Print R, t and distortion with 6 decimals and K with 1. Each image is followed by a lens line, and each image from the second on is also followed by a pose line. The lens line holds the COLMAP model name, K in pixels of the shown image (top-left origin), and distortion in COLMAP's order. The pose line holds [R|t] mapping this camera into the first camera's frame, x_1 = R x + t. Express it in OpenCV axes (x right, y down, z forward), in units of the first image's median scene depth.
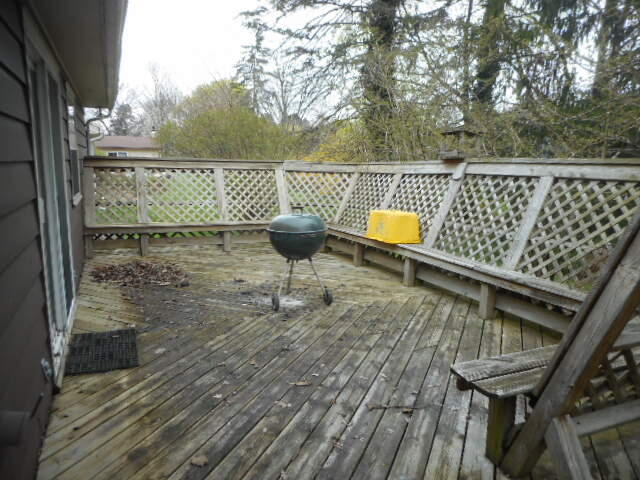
lens RADIAL K [[467.2, 0, 318.9], [0, 467.2, 241.7], [0, 0, 1]] dist [0.006357, -0.002048]
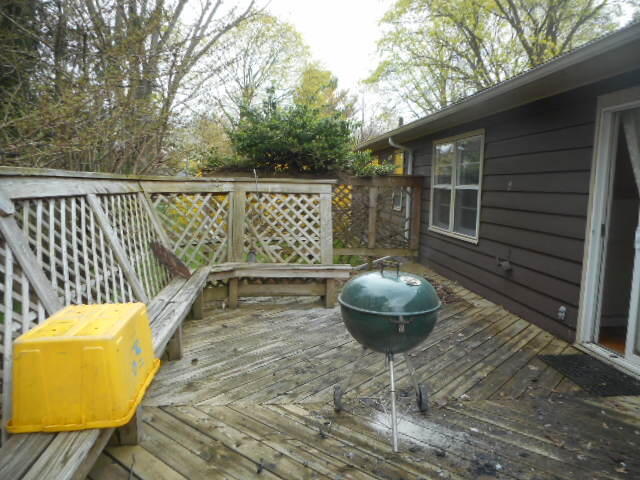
lens RADIAL K [[467.2, 0, 317.3], [0, 467.2, 238.8], [0, 0, 1]] dist [0.006357, -0.002048]
pose [[-0.947681, -0.069065, 0.311659, -0.168938], [0.019449, 0.962009, 0.272326, -0.320782], [-0.318627, 0.264139, -0.910334, 1.879235]]
